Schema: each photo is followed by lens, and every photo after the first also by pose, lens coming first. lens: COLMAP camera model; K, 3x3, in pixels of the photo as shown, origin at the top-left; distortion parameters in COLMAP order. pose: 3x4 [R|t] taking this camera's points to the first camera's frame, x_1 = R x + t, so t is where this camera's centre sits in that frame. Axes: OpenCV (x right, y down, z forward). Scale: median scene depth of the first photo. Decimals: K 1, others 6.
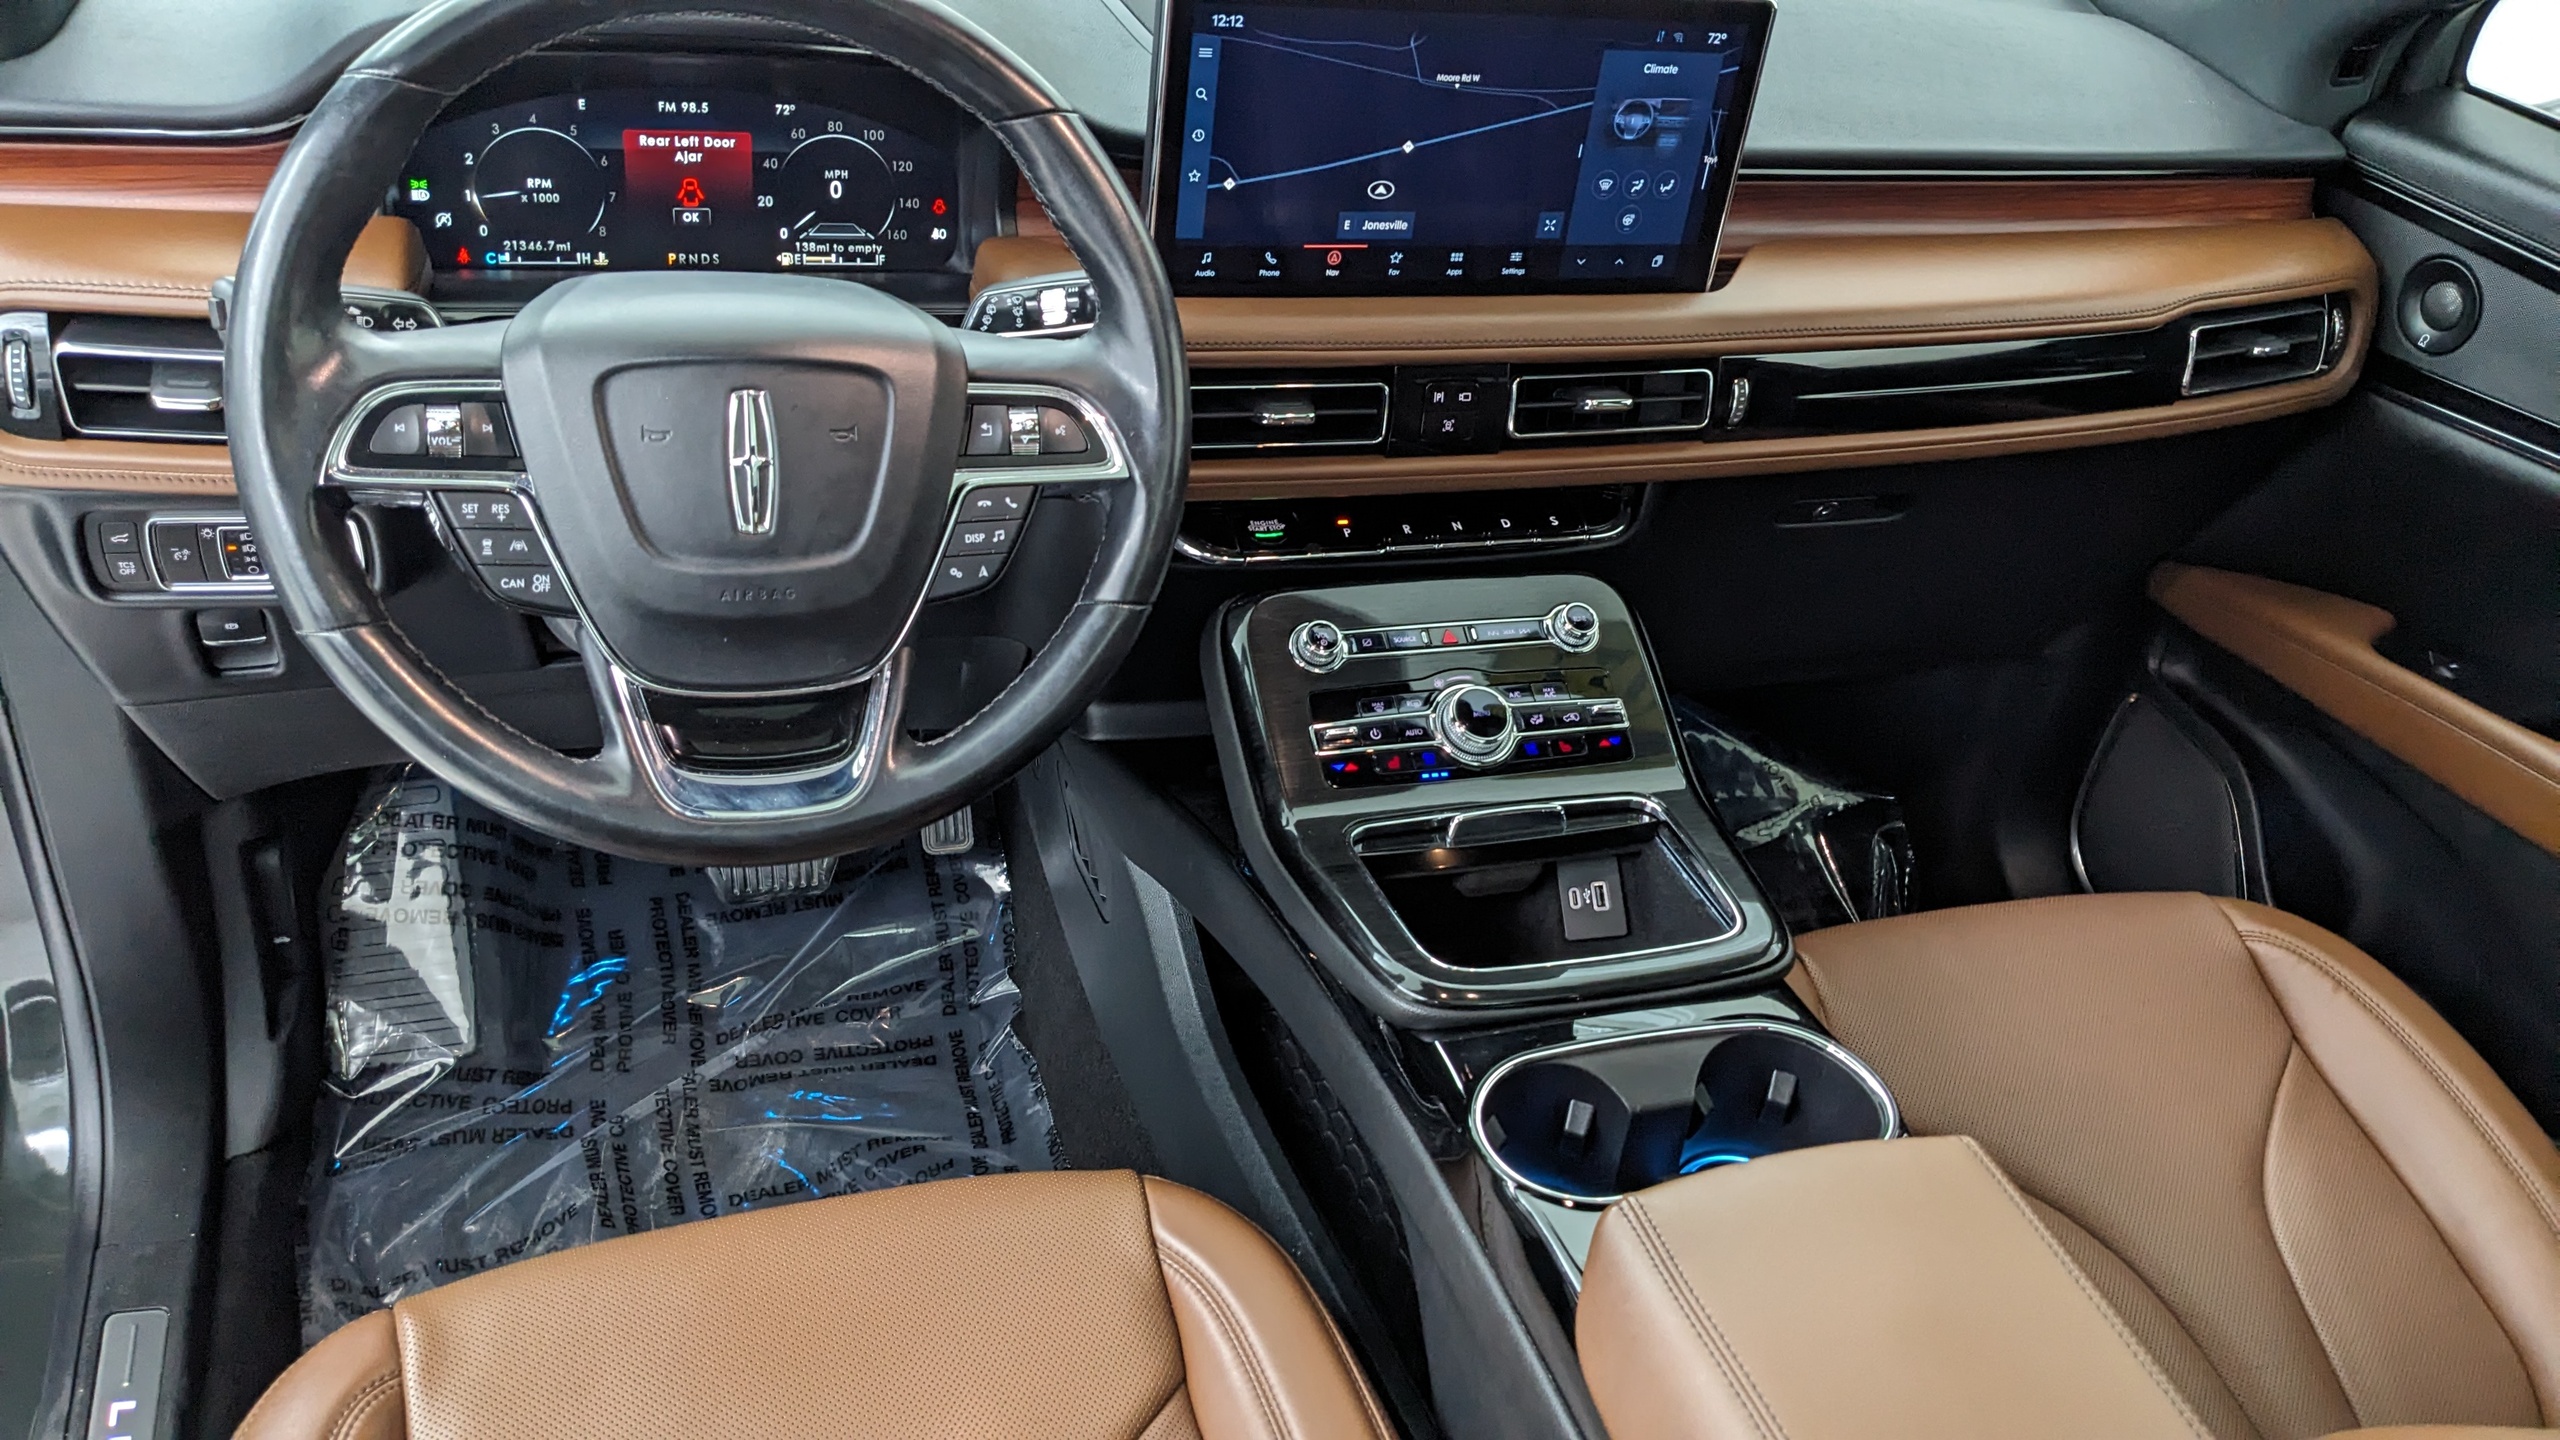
lens RADIAL K [[2041.9, 0, 1309.3], [0, 2041.9, 716.0], [0, 0, 1]] dist [0.071512, -0.057524]
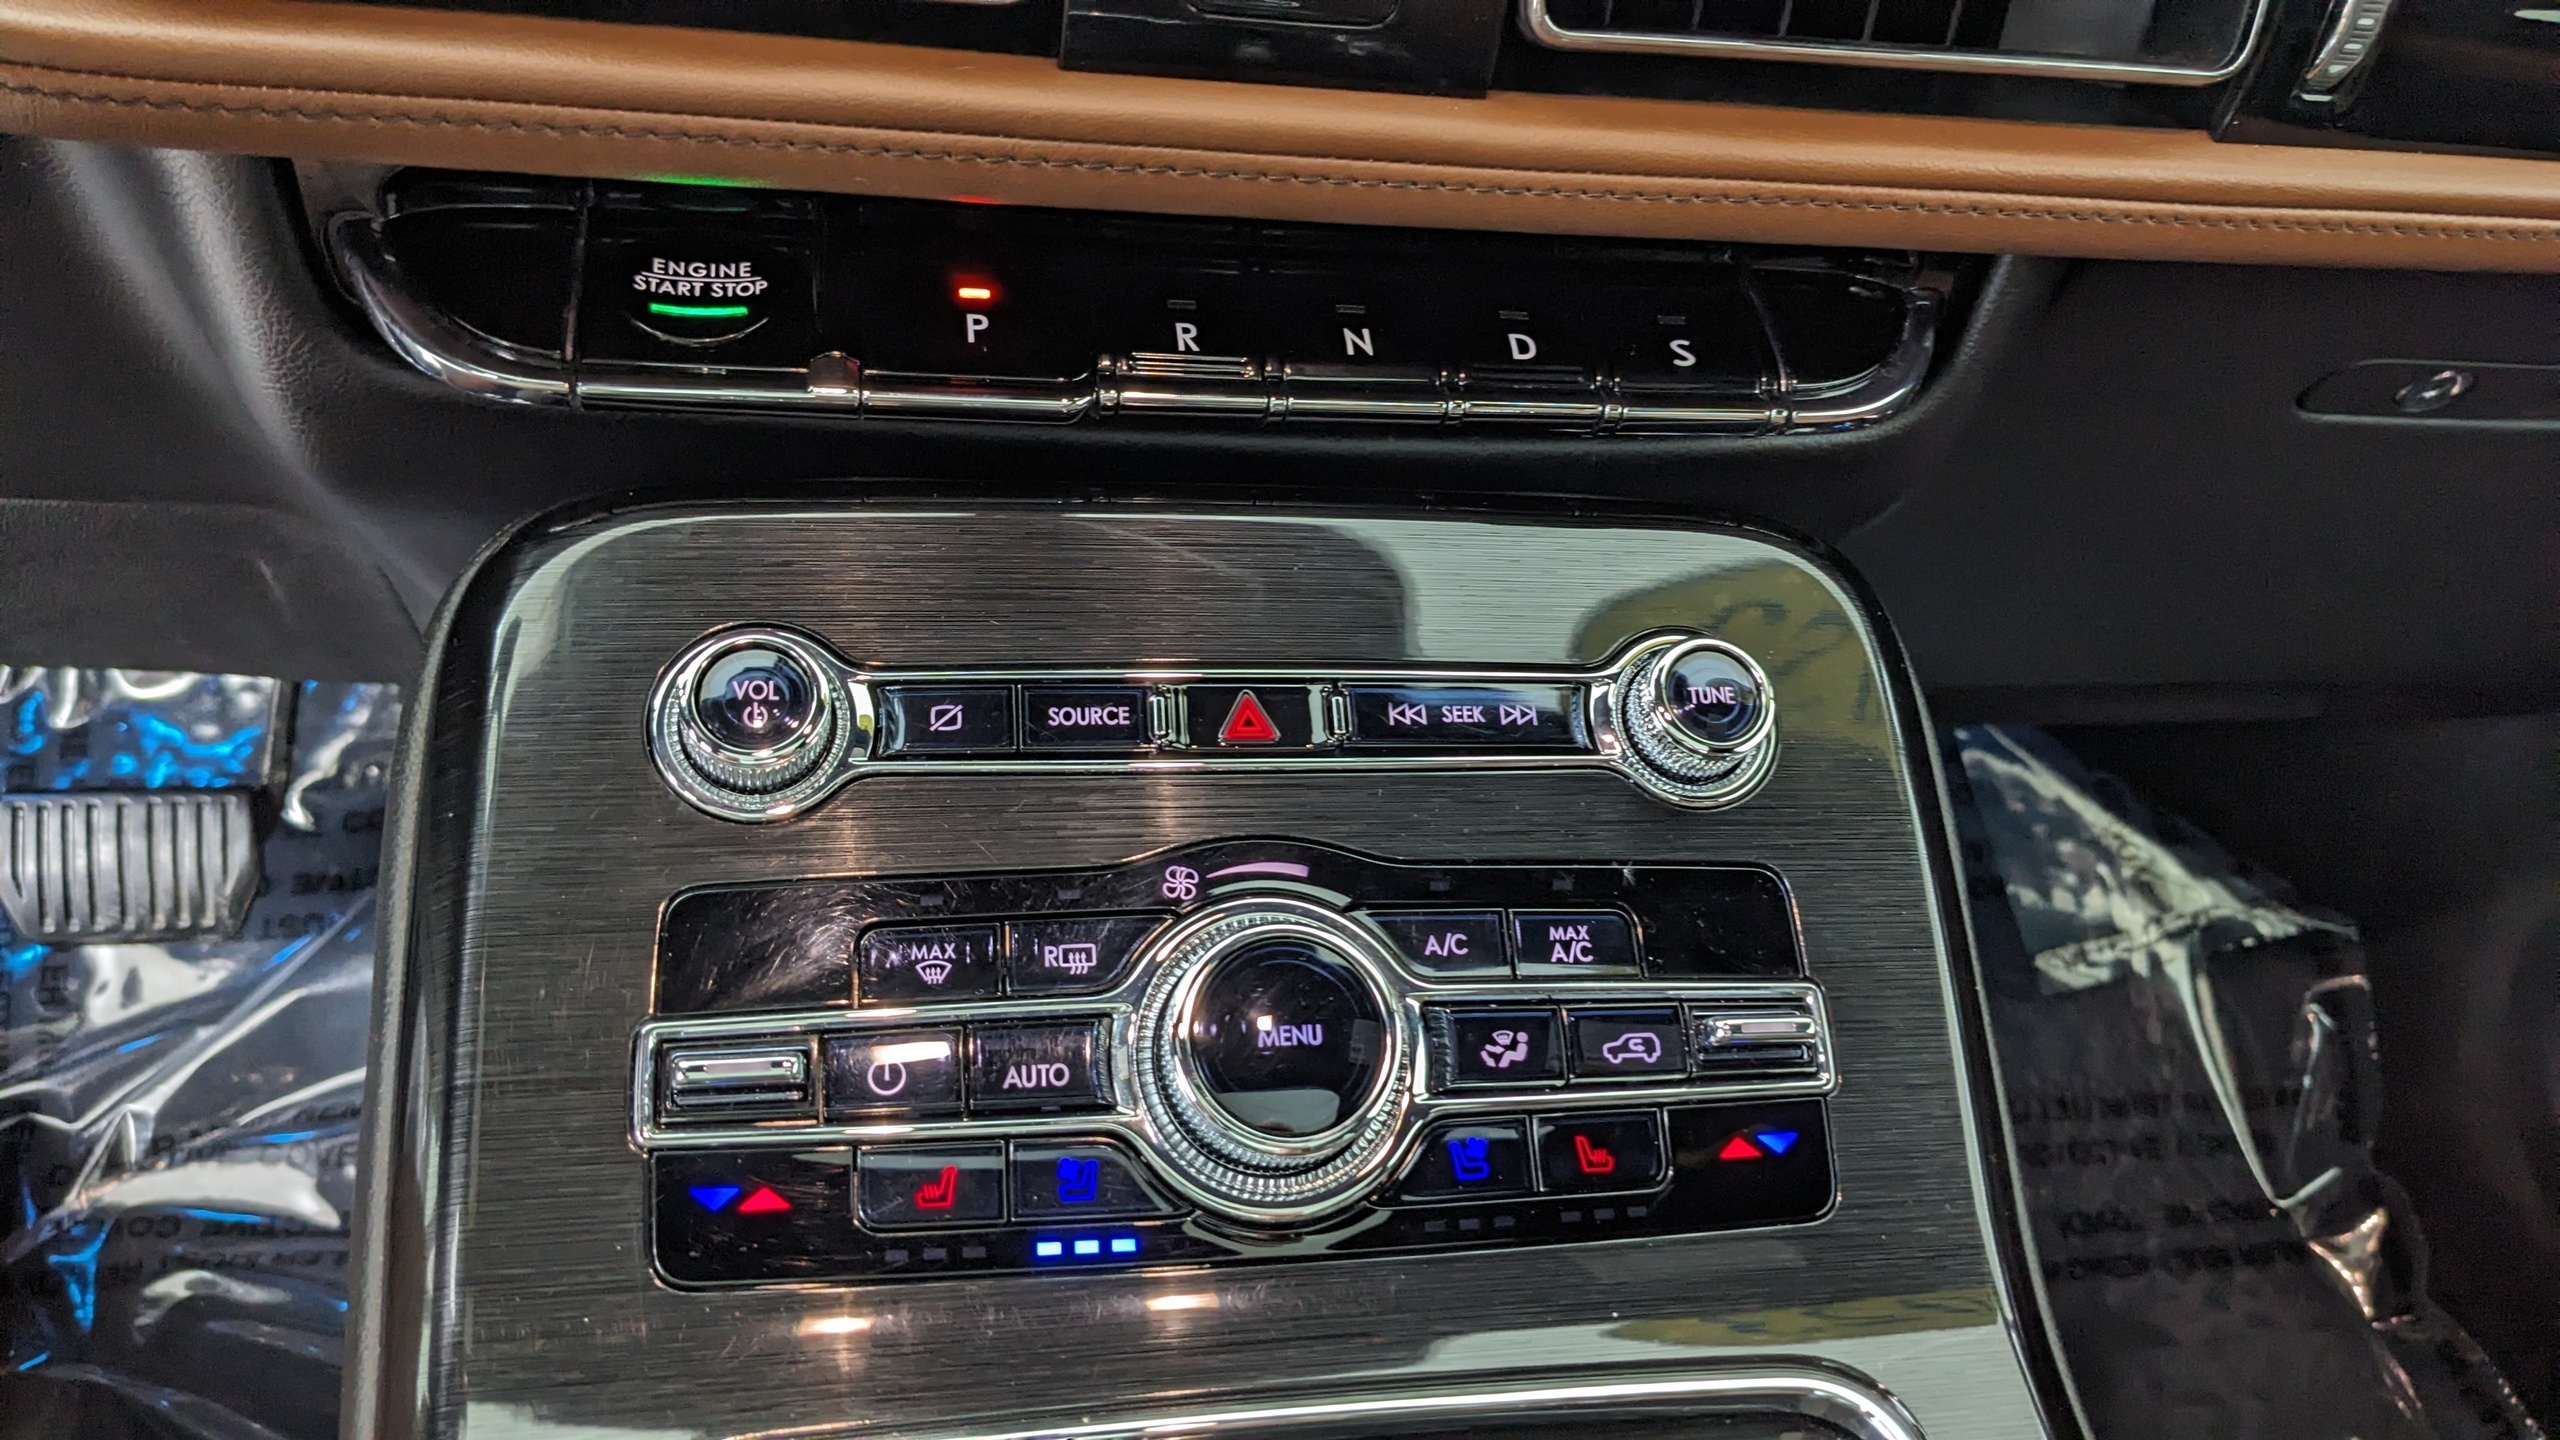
lens RADIAL K [[2041.9, 0, 1296.8], [0, 2041.9, 710.0], [0, 0, 1]] dist [0.071512, -0.057524]
pose [[0.987451, 0.113050, -0.110270, 0.106320], [-0.101771, 0.989455, 0.103056, -0.070220], [0.120757, -0.090540, 0.988544, 0.703185]]
